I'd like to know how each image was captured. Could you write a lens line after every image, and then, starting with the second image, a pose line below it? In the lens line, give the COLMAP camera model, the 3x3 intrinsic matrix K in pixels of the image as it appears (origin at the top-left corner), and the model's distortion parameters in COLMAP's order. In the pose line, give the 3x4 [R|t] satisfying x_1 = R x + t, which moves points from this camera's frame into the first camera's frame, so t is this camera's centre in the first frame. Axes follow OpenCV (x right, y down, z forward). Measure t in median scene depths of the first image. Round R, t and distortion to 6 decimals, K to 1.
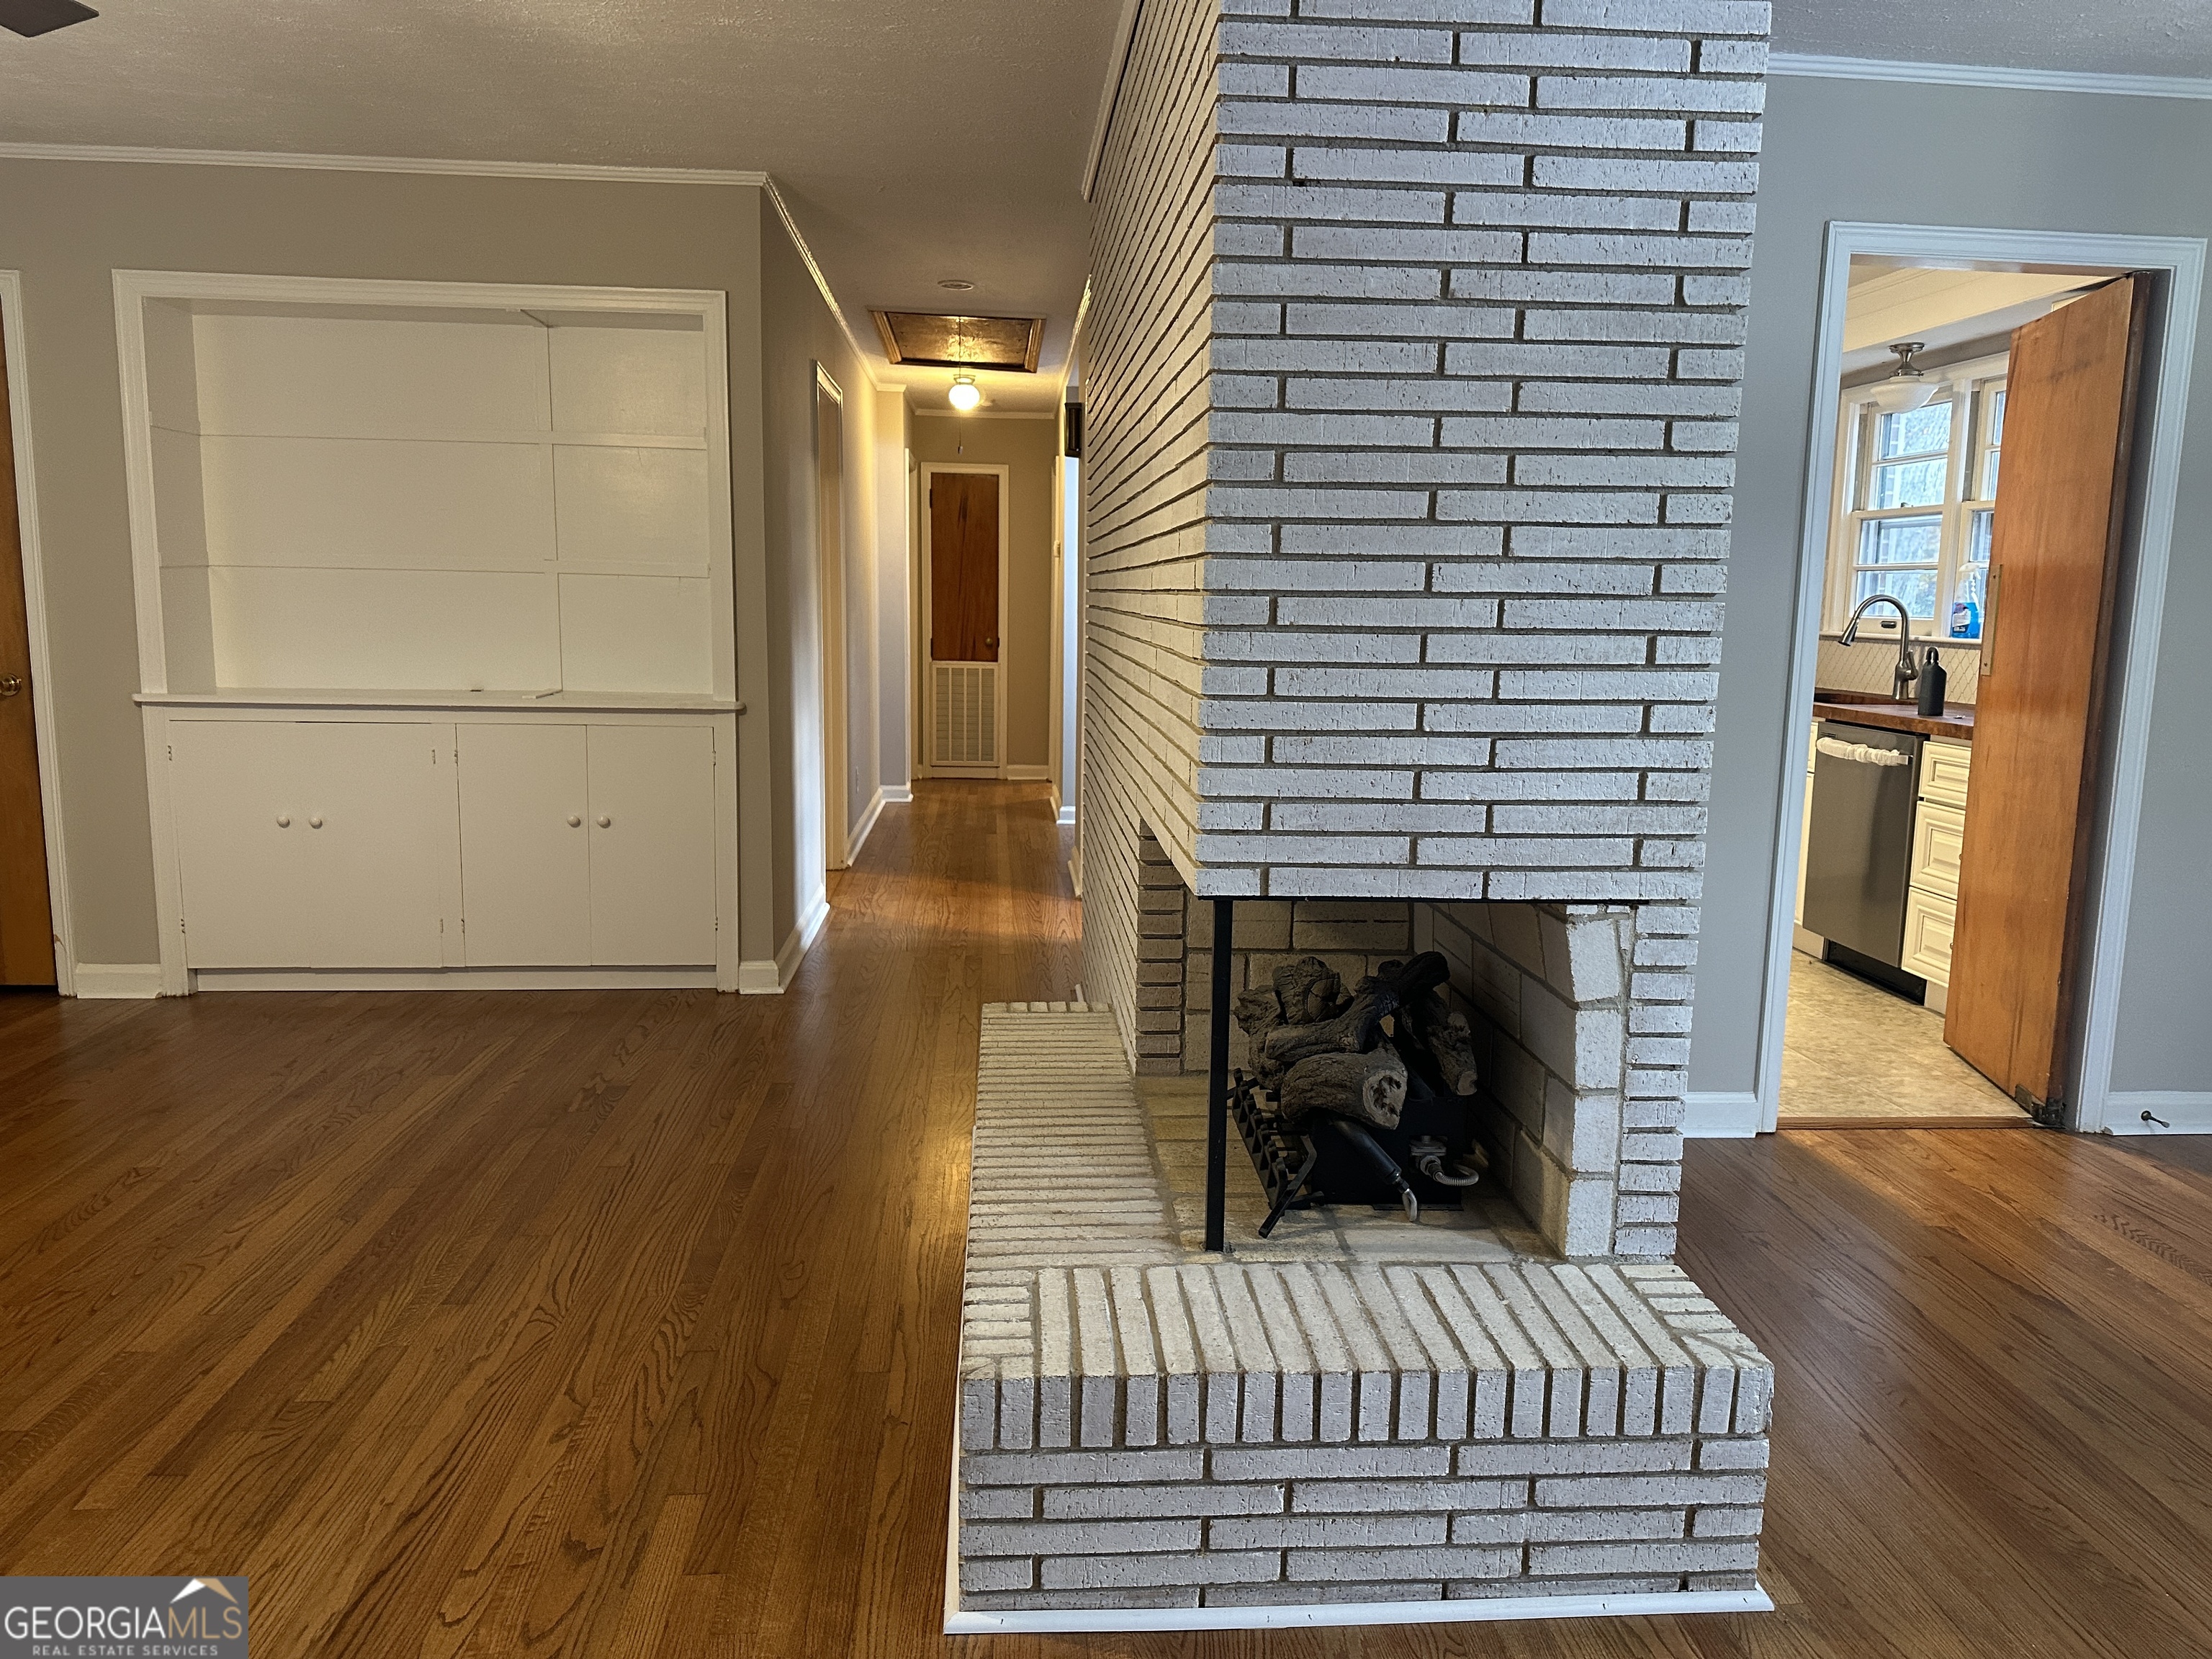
lens RADIAL K [[1553.2, 0, 1120.1], [0, 1553.2, 827.0], [0, 0, 1]] dist [0.049900, -0.054757]
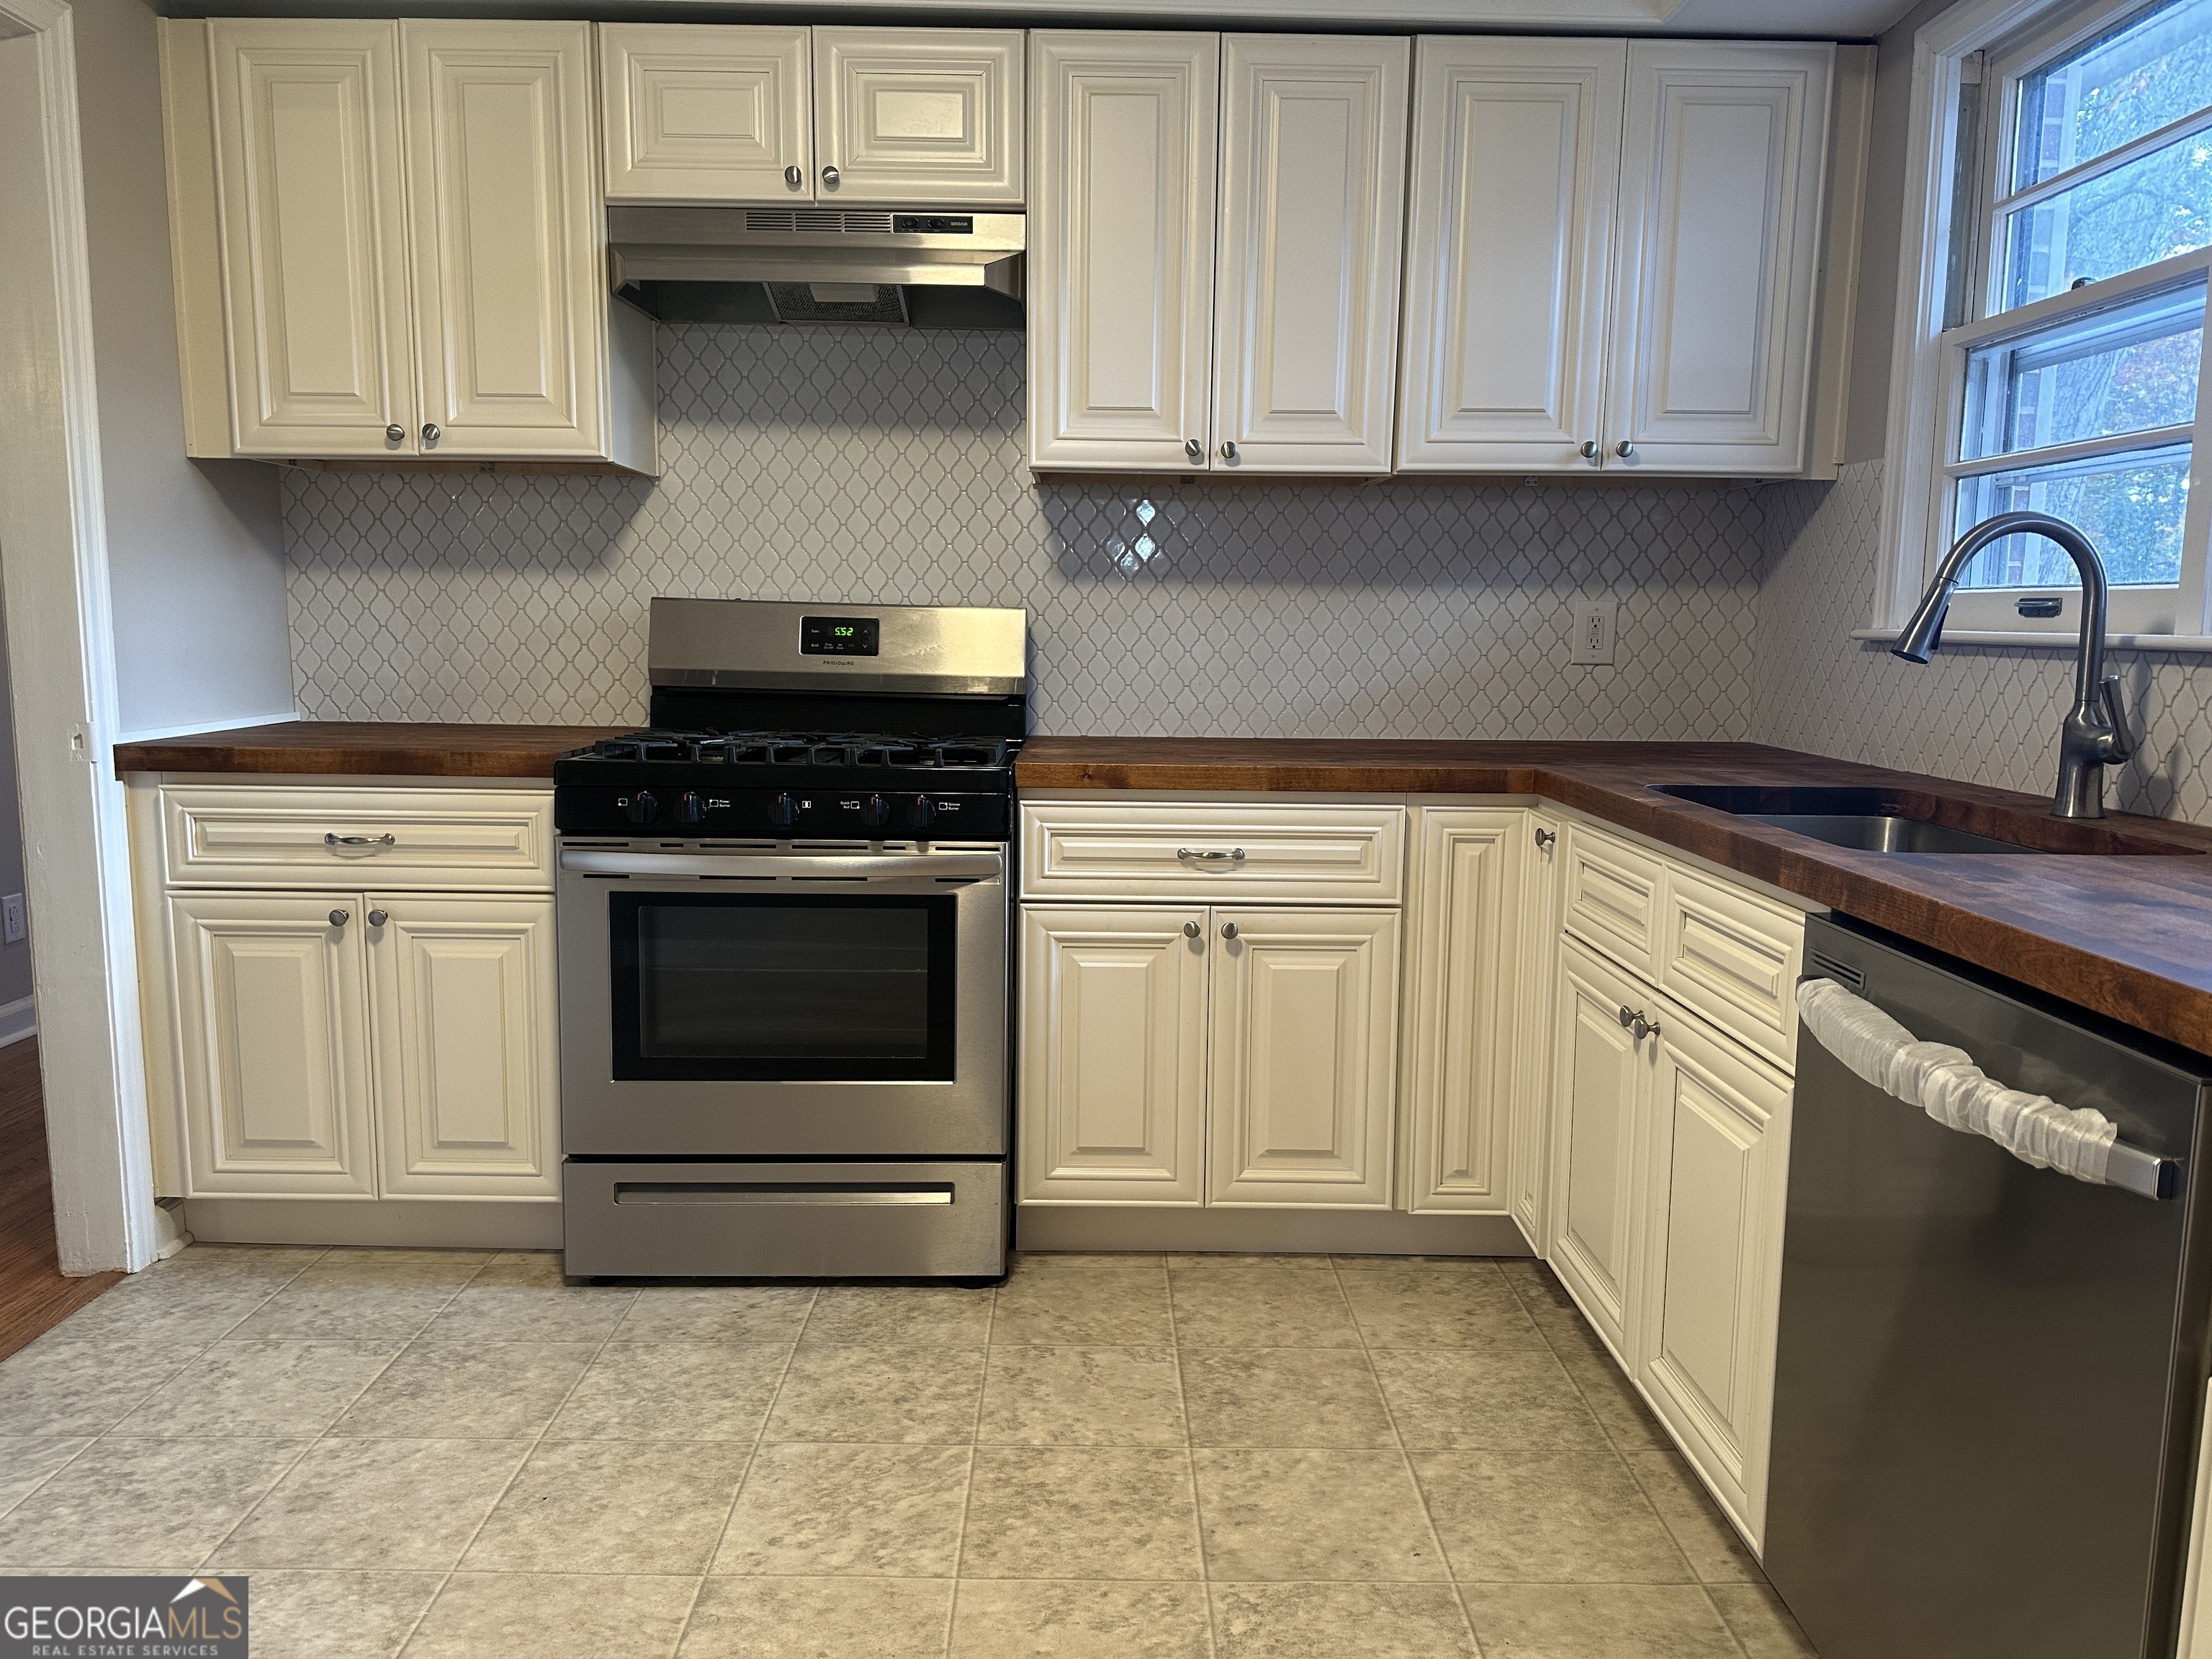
lens RADIAL K [[1553.2, 0, 1105.8], [0, 1553.2, 839.4], [0, 0, 1]] dist [0.049900, -0.054757]
pose [[0.997520, 0.005375, -0.070174, 0.551097], [-0.006074, 0.999934, -0.009759, -0.128521], [0.070117, 0.010161, 0.997487, 1.143609]]
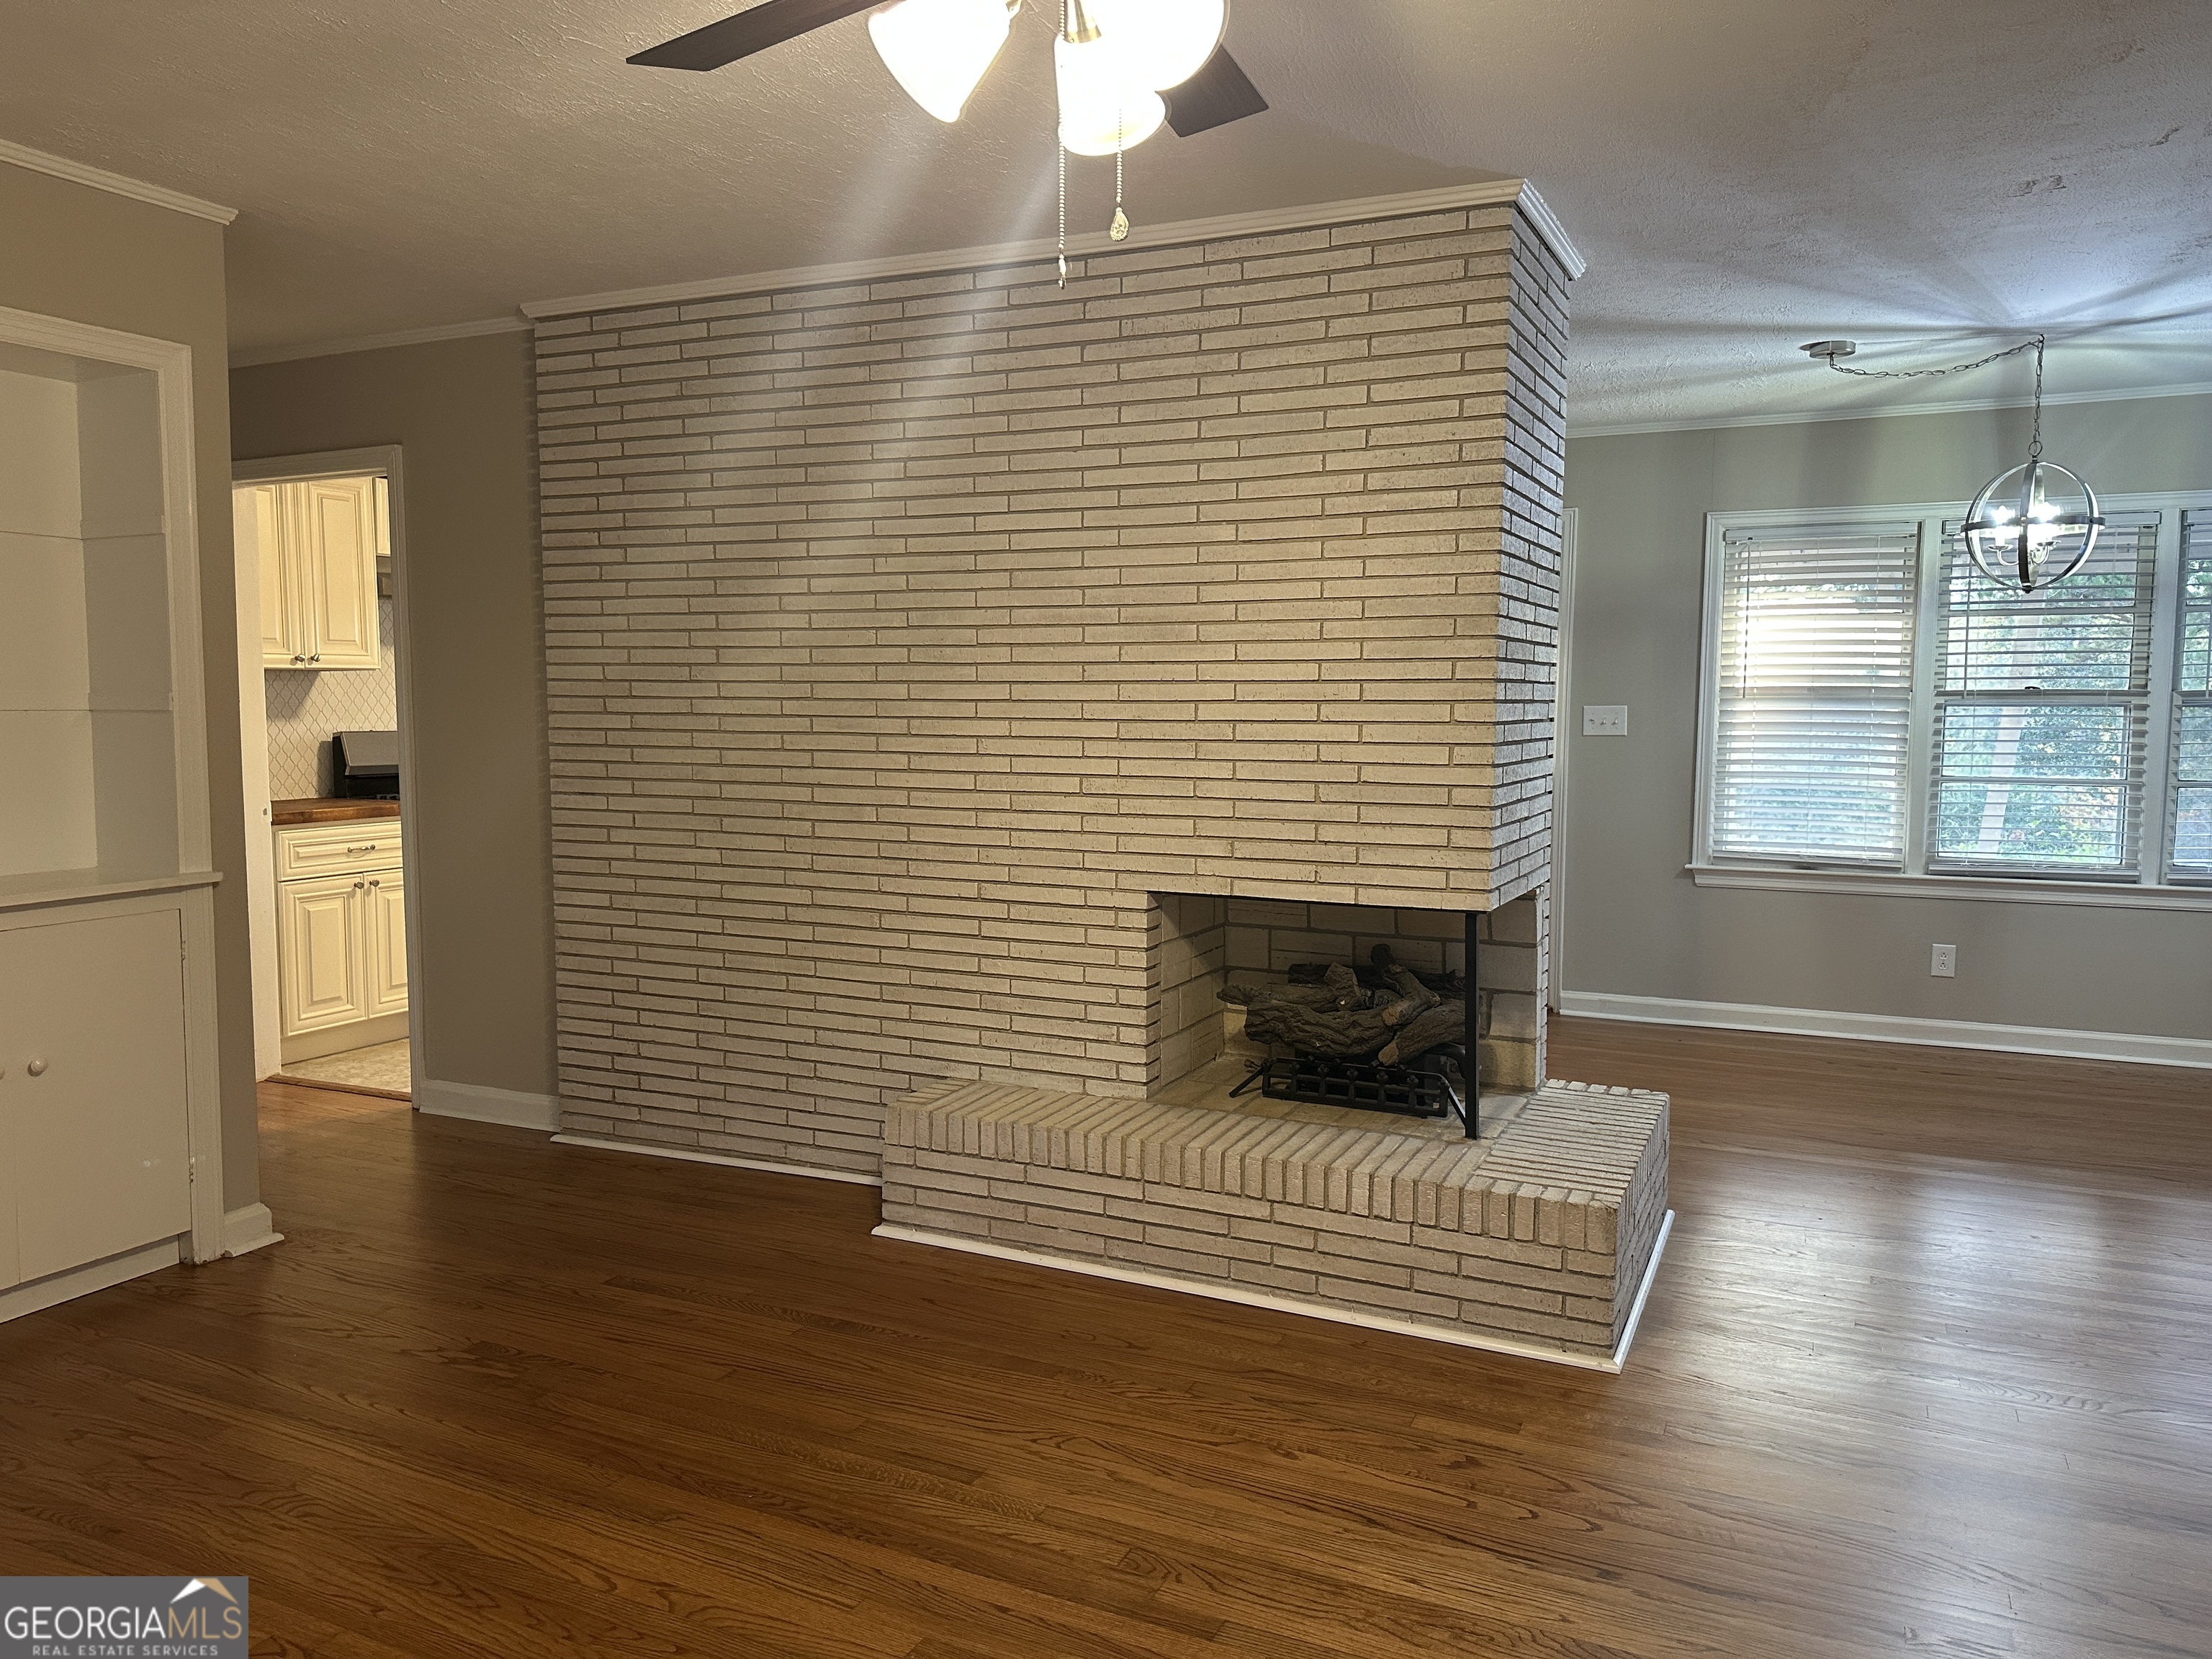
lens RADIAL K [[1553.2, 0, 1093.1], [0, 1553.2, 832.3], [0, 0, 1]] dist [0.049900, -0.054757]
pose [[0.495969, -0.092618, 0.863387, -0.979896], [0.138013, 0.990064, 0.026926, -0.086810], [-0.857302, 0.105804, 0.503824, 0.340802]]
